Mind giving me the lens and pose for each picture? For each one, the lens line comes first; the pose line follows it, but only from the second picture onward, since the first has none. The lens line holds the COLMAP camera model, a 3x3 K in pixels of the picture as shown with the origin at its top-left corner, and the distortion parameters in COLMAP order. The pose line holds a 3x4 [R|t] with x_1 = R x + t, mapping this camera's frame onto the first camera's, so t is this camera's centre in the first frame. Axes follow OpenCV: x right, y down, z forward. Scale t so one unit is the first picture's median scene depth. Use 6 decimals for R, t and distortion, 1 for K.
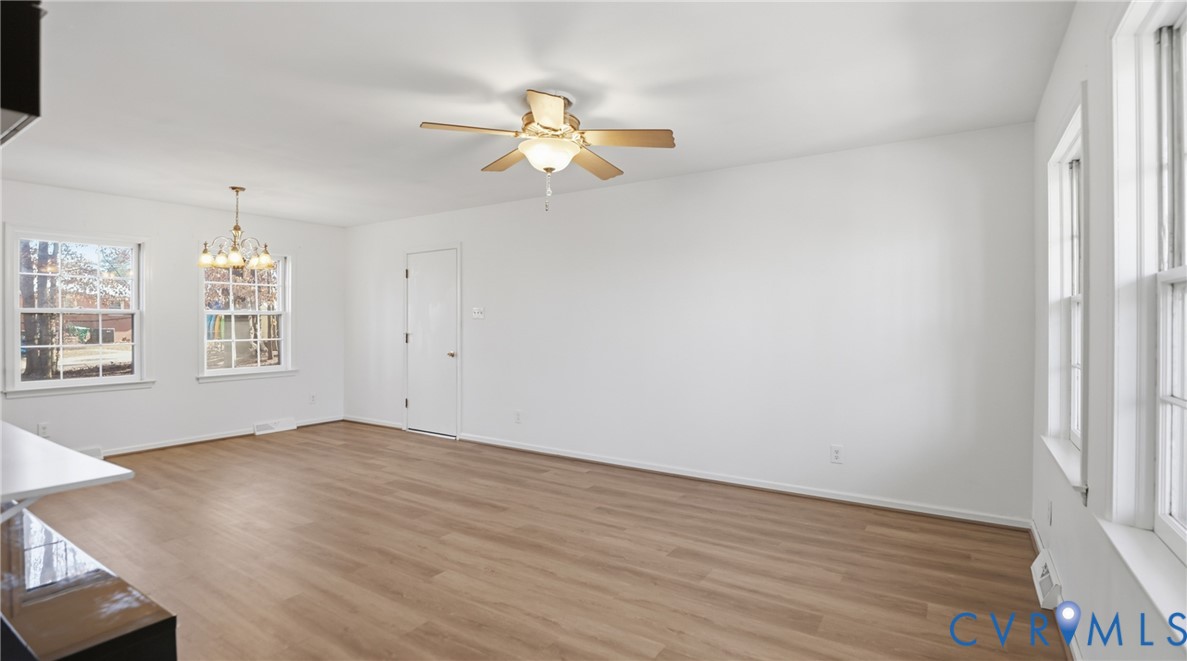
lens RADIAL K [[563.4, 0, 592.9], [0, 563.4, 340.4], [0, 0, 1]] dist [-0.025581, 0.004130]
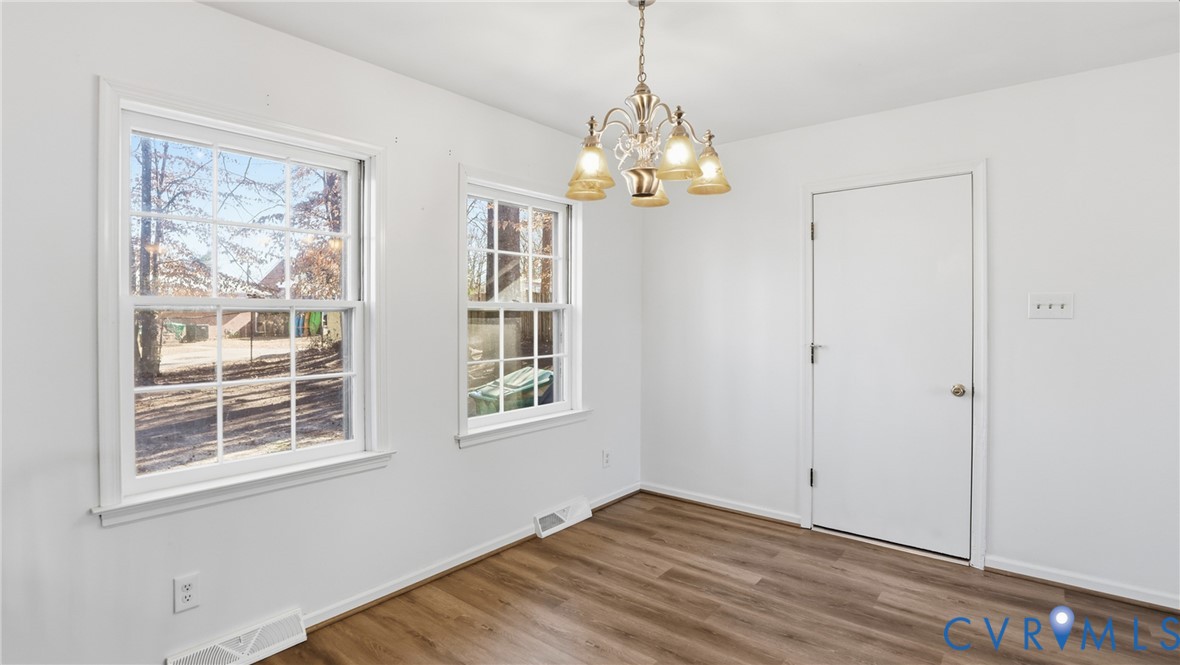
lens RADIAL K [[556.6, 0, 586.2], [0, 556.6, 340.1], [0, 0, 1]] dist [-0.030571, 0.004310]
pose [[0.995098, 0.000039, -0.098892, -0.496557], [0.001164, 0.999926, 0.012102, -0.024143], [0.098885, -0.012158, 0.995025, 0.471454]]
